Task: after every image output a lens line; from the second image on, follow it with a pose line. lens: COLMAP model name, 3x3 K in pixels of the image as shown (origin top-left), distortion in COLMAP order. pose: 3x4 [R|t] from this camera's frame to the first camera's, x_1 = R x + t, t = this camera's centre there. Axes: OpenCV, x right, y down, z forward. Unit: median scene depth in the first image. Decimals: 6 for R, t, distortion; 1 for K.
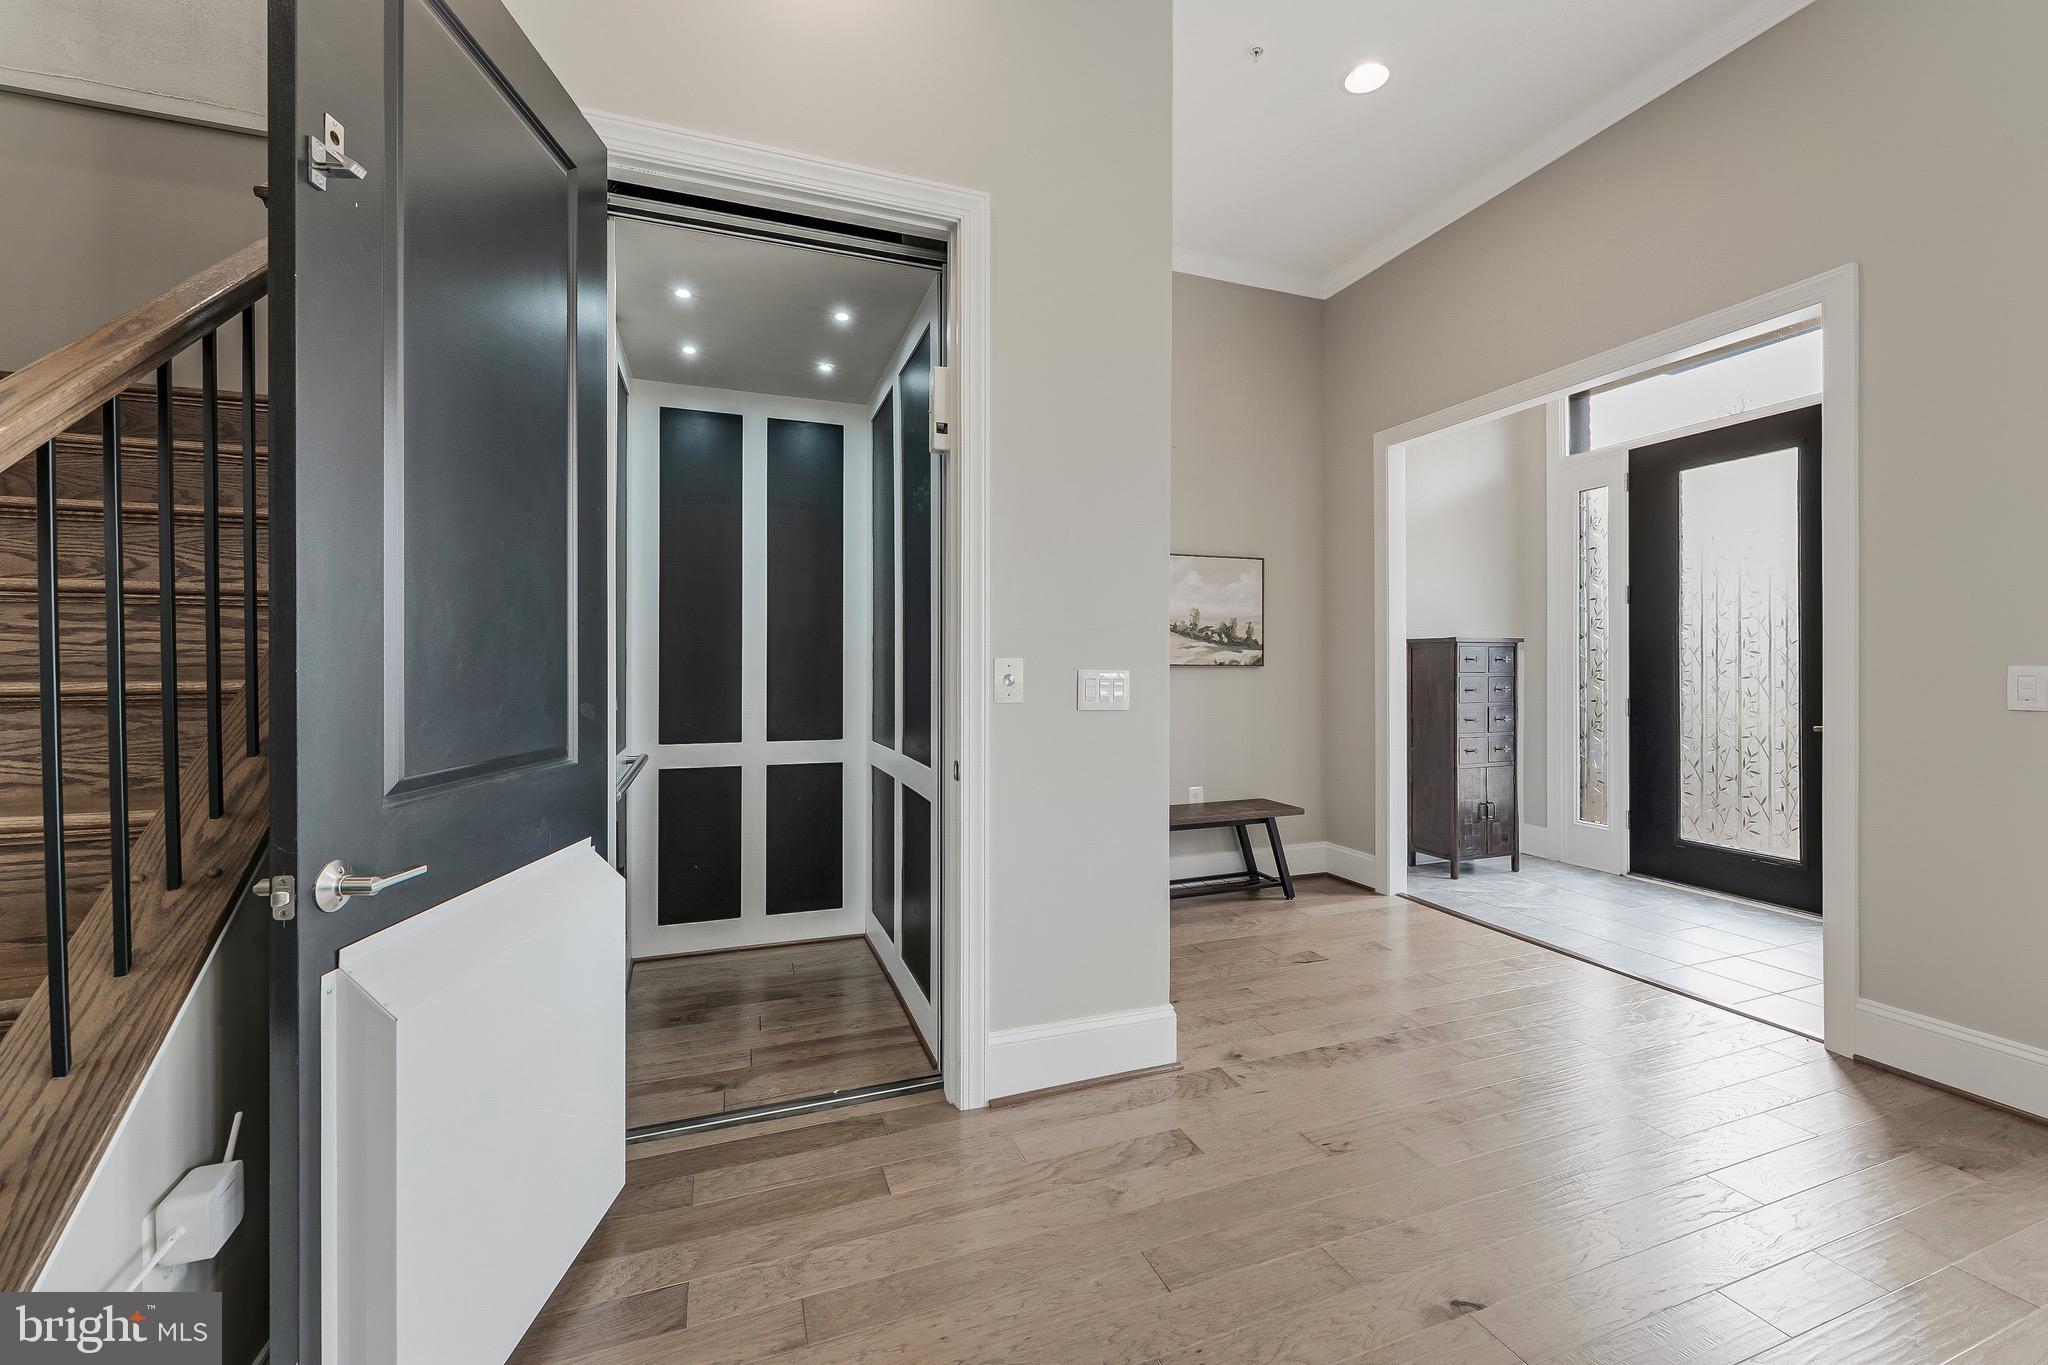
lens RADIAL K [[827.9, 0, 1028.3], [0, 827.9, 677.4], [0, 0, 1]] dist [-0.003239, -0.000092]
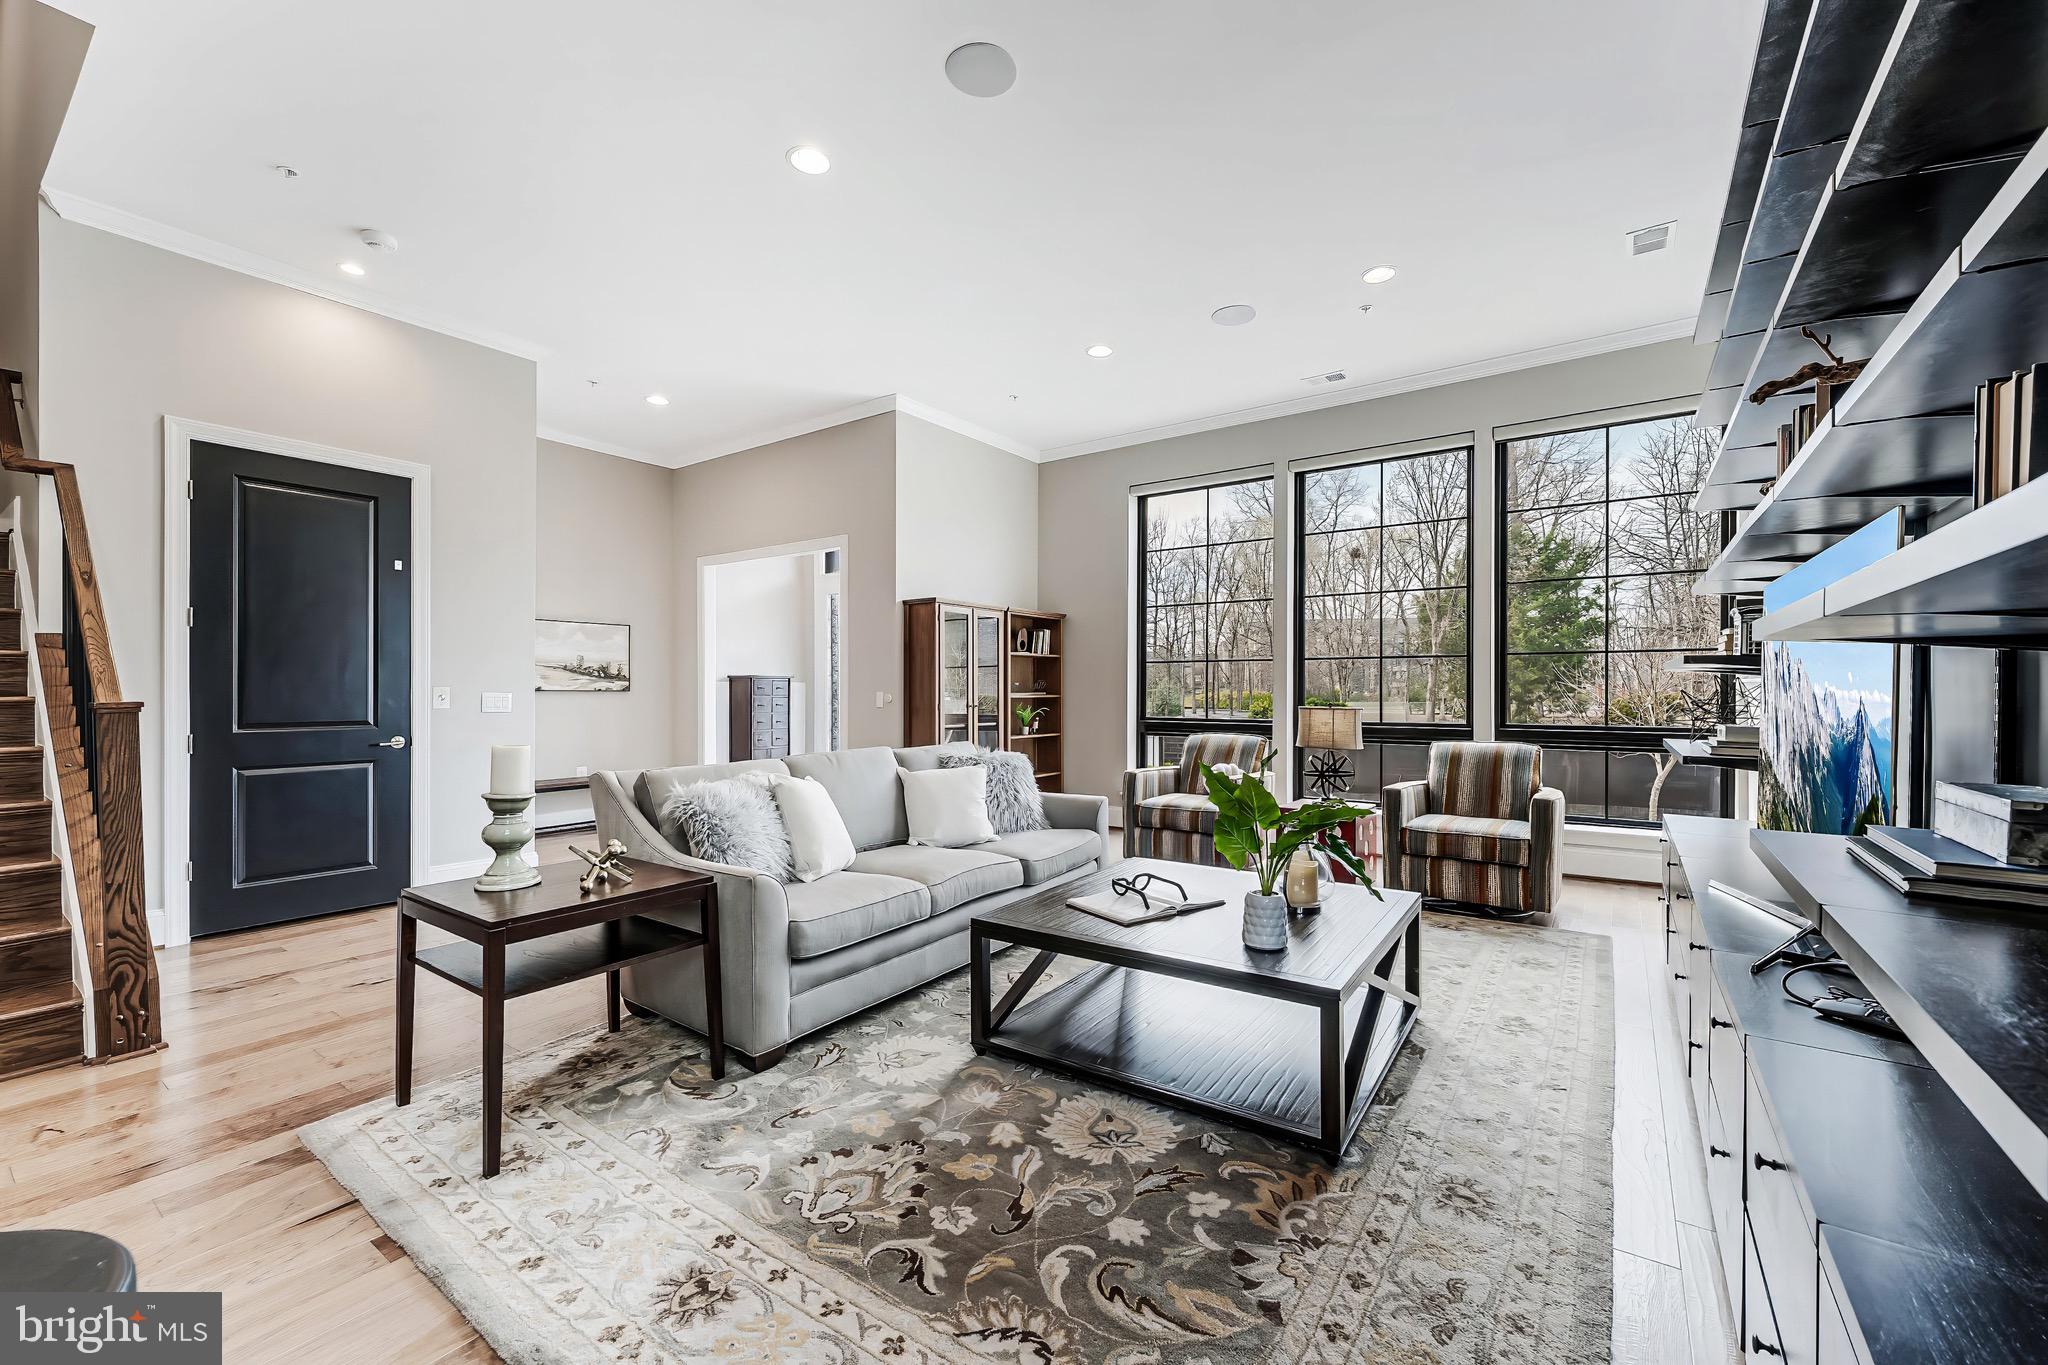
lens RADIAL K [[827.9, 0, 1026.5], [0, 827.9, 689.2], [0, 0, 1]] dist [-0.003239, -0.000092]
pose [[0.824888, 0.007687, 0.565244, 0.007824], [0.000844, 0.999890, -0.014830, 0.007275], [-0.565296, 0.012711, 0.824791, -0.799437]]
